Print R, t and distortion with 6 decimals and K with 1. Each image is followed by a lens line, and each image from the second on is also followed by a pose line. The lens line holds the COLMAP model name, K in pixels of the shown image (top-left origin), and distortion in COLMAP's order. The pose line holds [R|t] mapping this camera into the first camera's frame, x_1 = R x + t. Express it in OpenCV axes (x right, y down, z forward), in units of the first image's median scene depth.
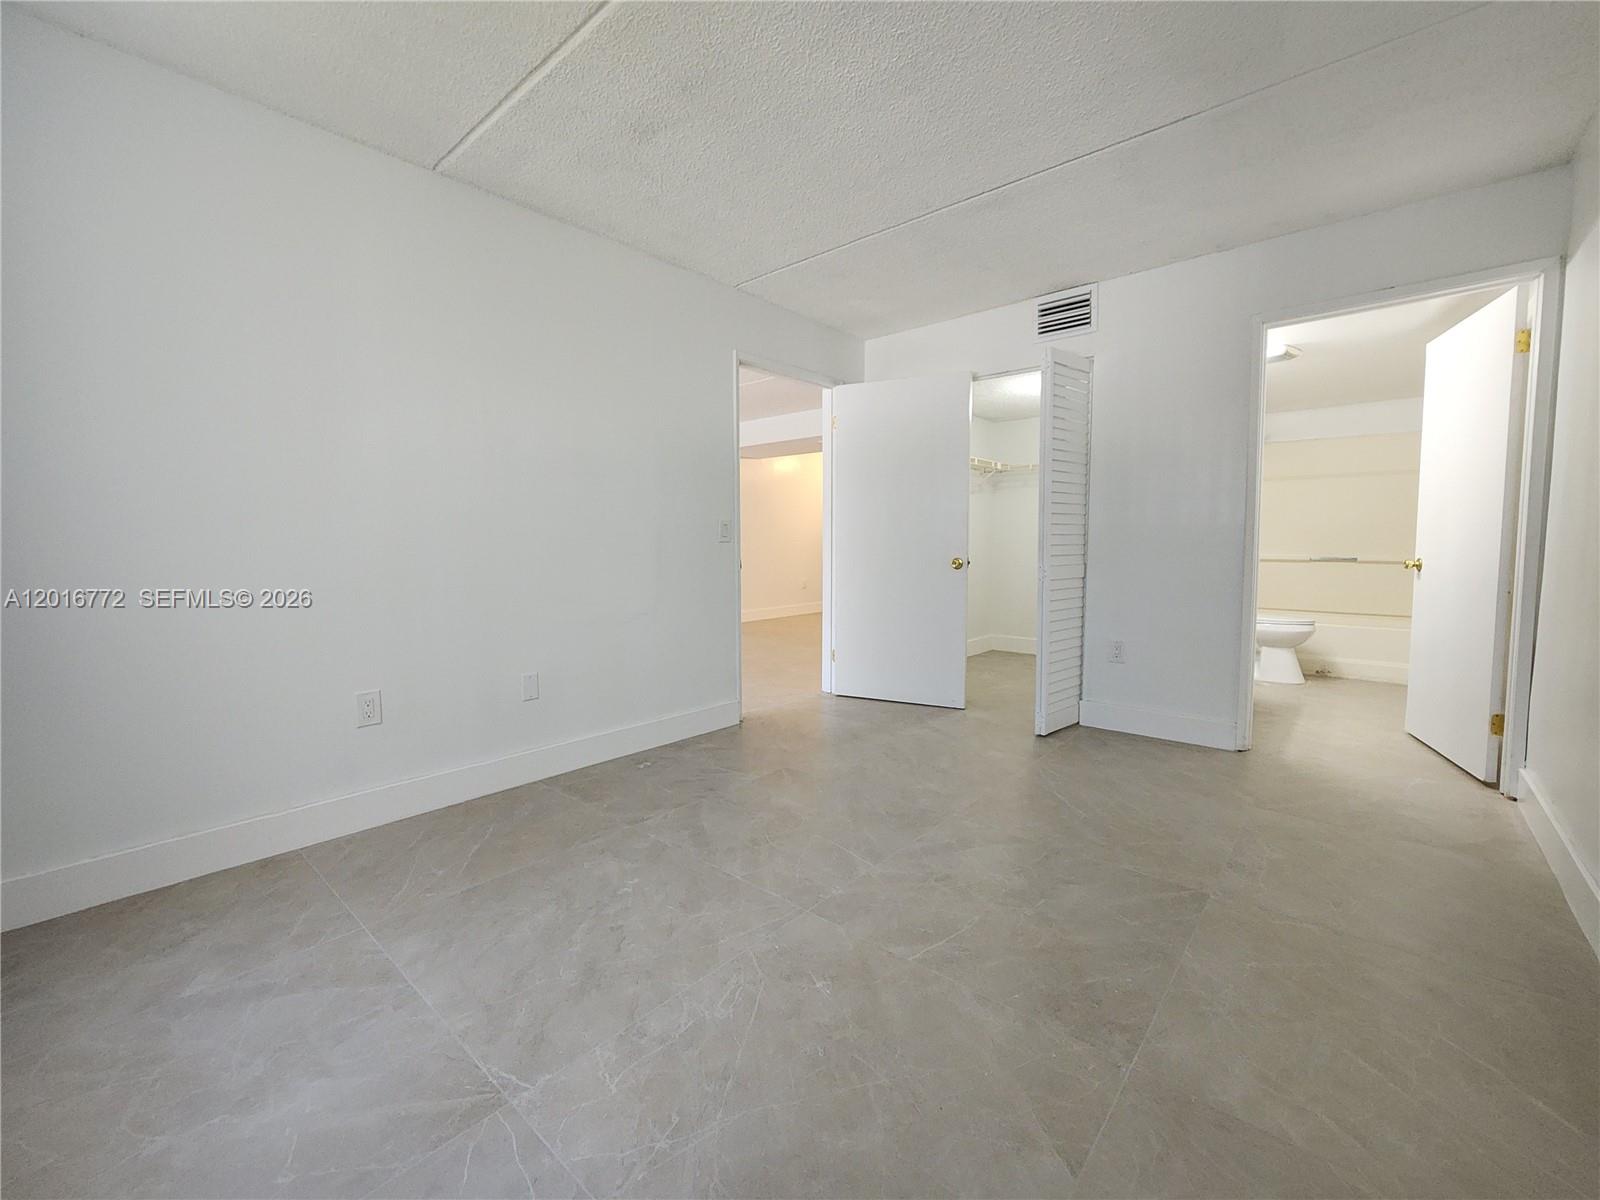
lens RADIAL K [[659.7, 0, 801.7], [0, 659.7, 594.1], [0, 0, 1]] dist [-0.000354, -0.000266]
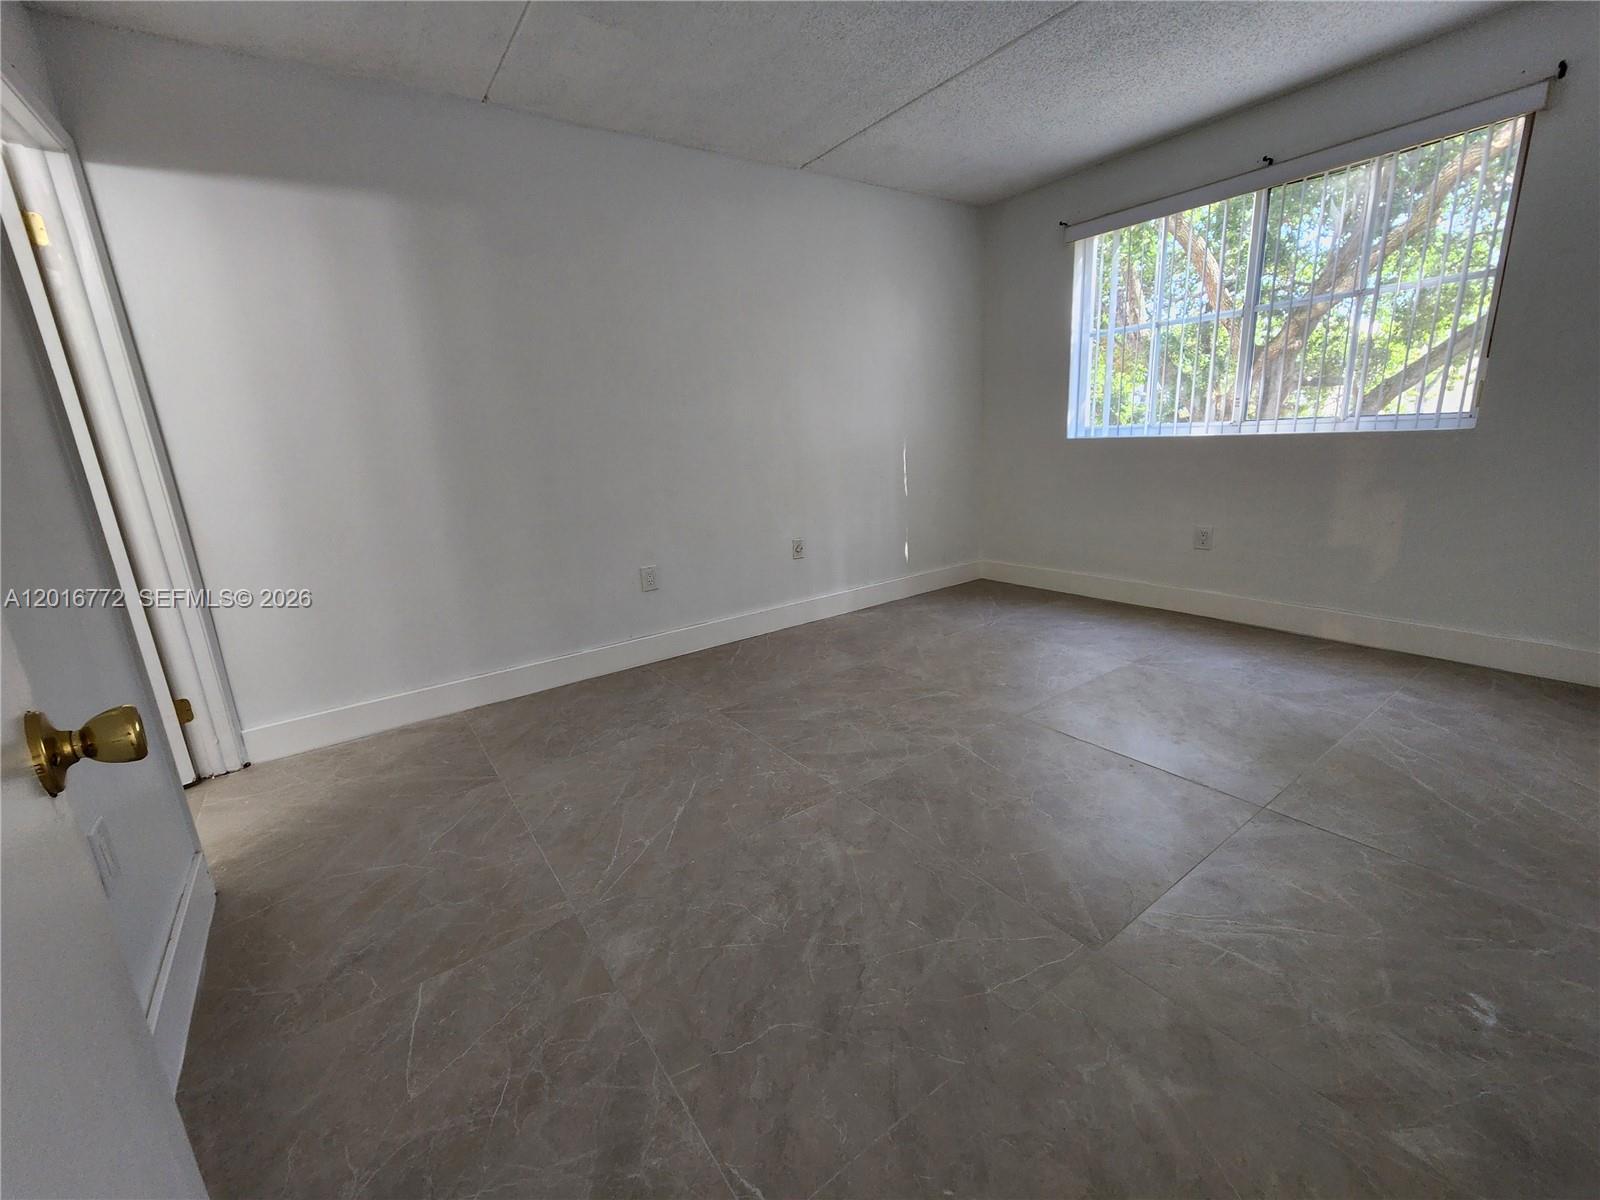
lens RADIAL K [[659.7, 0, 801.7], [0, 659.7, 594.1], [0, 0, 1]] dist [-0.000354, -0.000266]
pose [[-0.970343, -0.001362, 0.241727, 0.114887], [0.077354, 0.945652, 0.315846, -0.242646], [-0.229020, 0.325177, -0.917502, 2.458090]]
